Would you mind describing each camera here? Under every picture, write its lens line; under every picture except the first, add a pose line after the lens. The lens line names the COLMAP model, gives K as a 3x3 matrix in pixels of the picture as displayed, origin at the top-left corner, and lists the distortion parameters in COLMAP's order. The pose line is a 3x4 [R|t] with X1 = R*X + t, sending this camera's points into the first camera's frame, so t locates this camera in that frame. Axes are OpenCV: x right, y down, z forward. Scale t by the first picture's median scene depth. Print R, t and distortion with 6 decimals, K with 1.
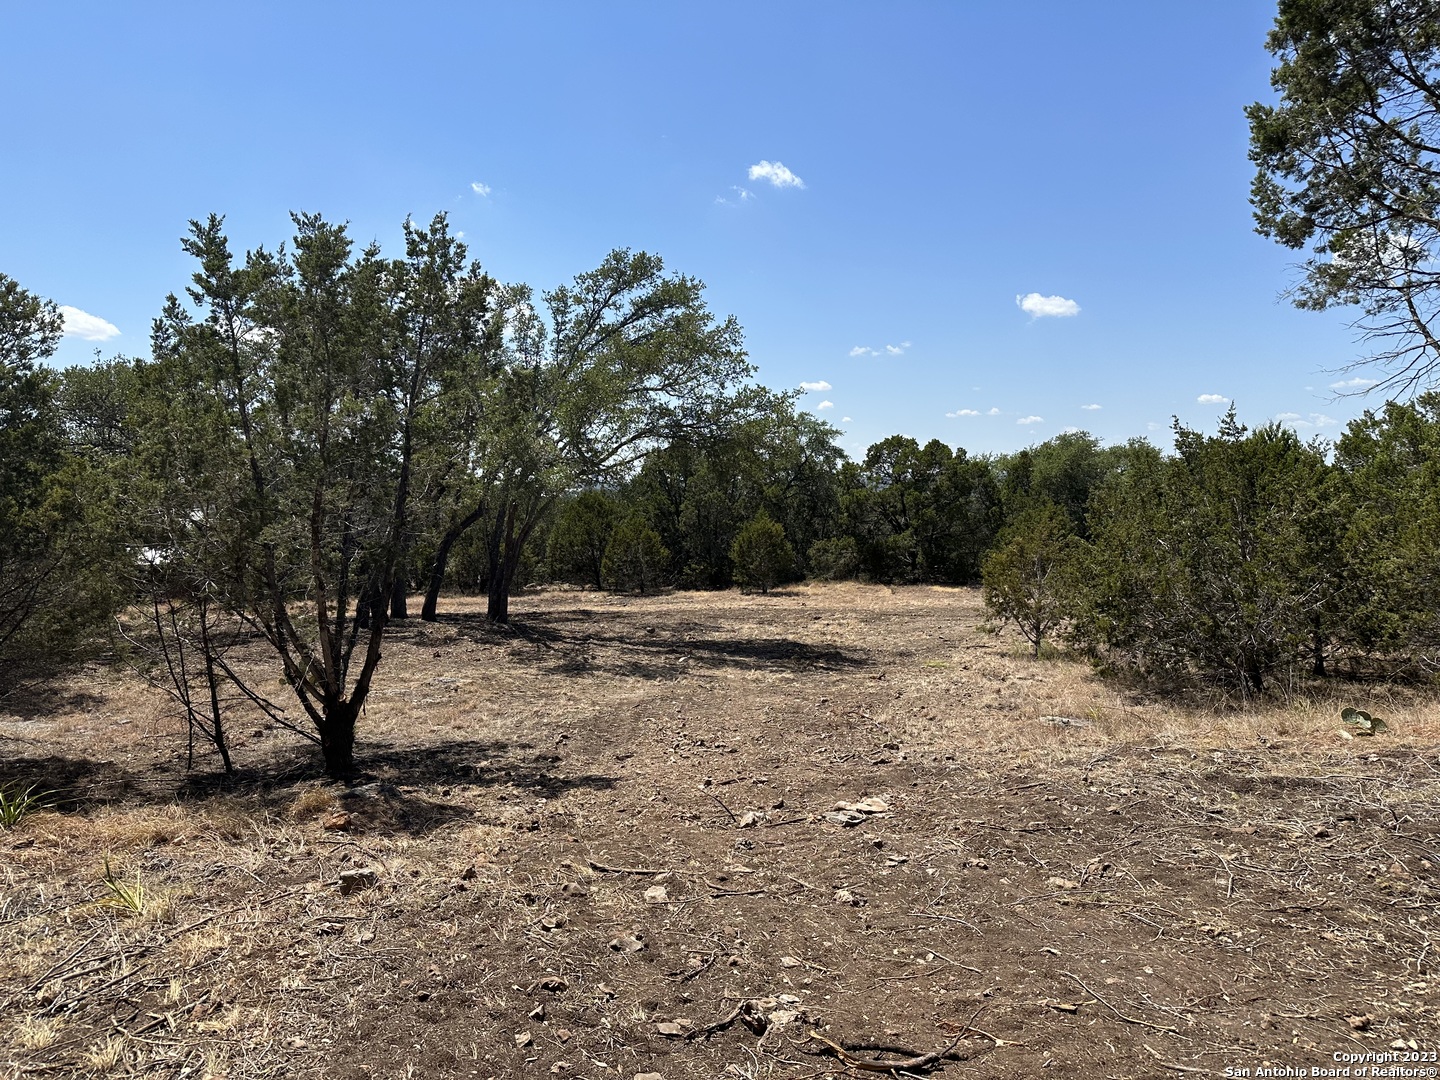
lens RADIAL K [[1031.8, 0, 722.1], [0, 1031.8, 542.2], [0, 0, 1]] dist [0.118253, 0.000050]
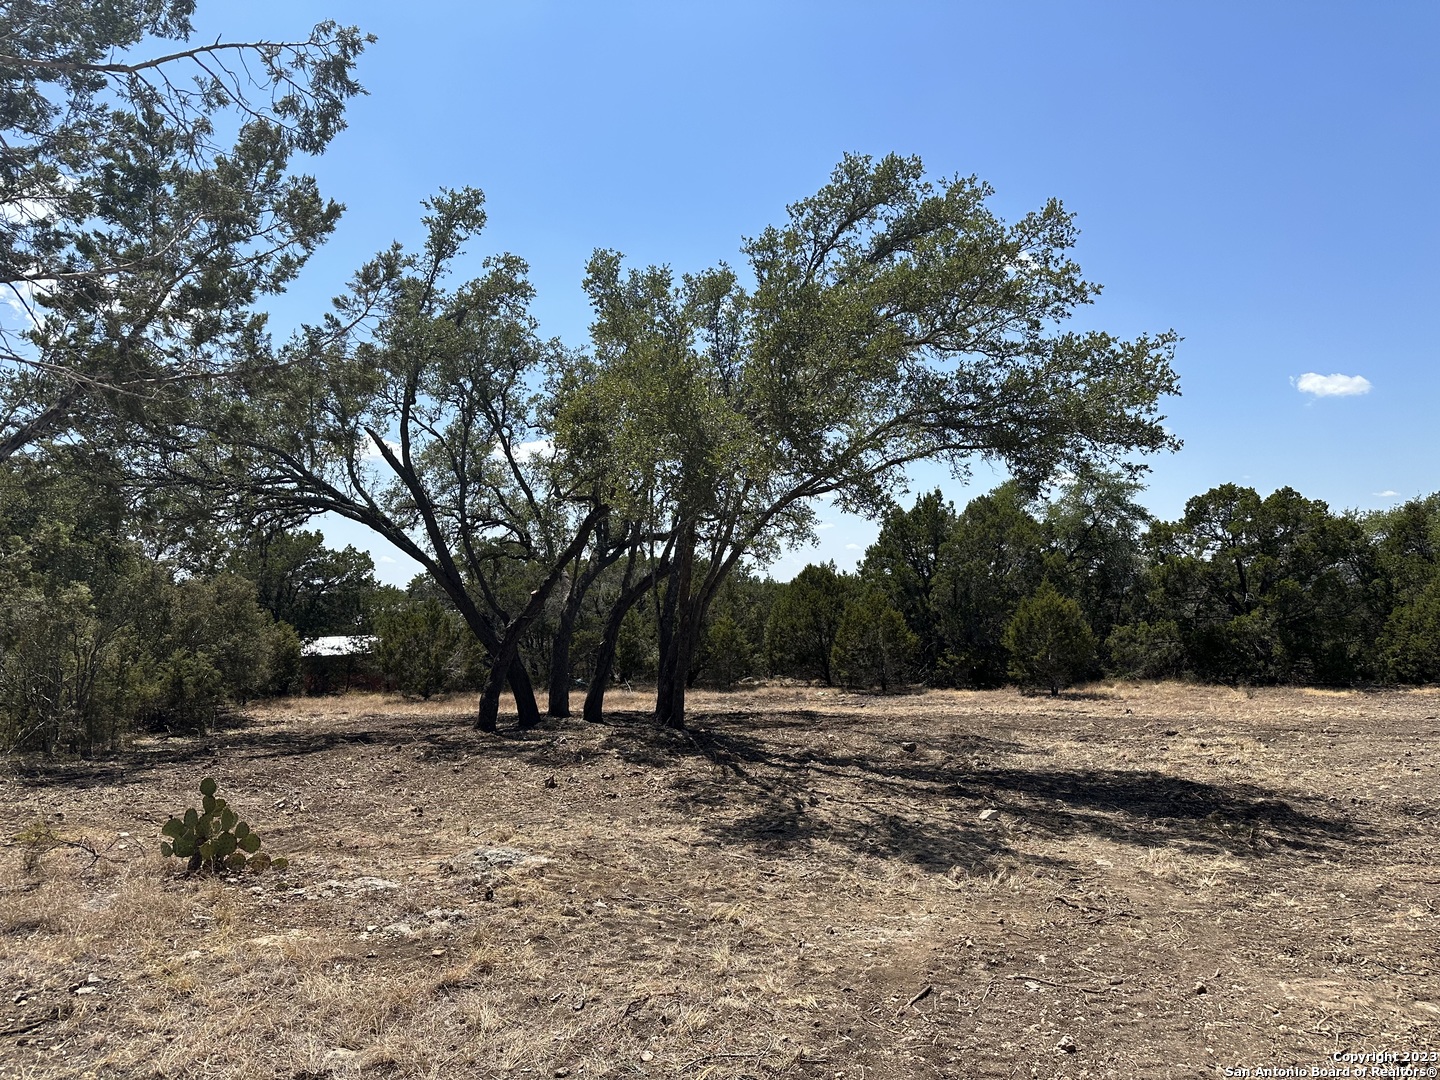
lens RADIAL K [[1018.2, 0, 694.9], [0, 1018.2, 534.0], [0, 0, 1]] dist [0.018590, -0.036569]
pose [[0.968888, -0.019678, -0.246717, -0.024960], [-0.006794, 0.994344, -0.105991, 0.014669], [0.247407, 0.104370, 0.963274, 0.226537]]
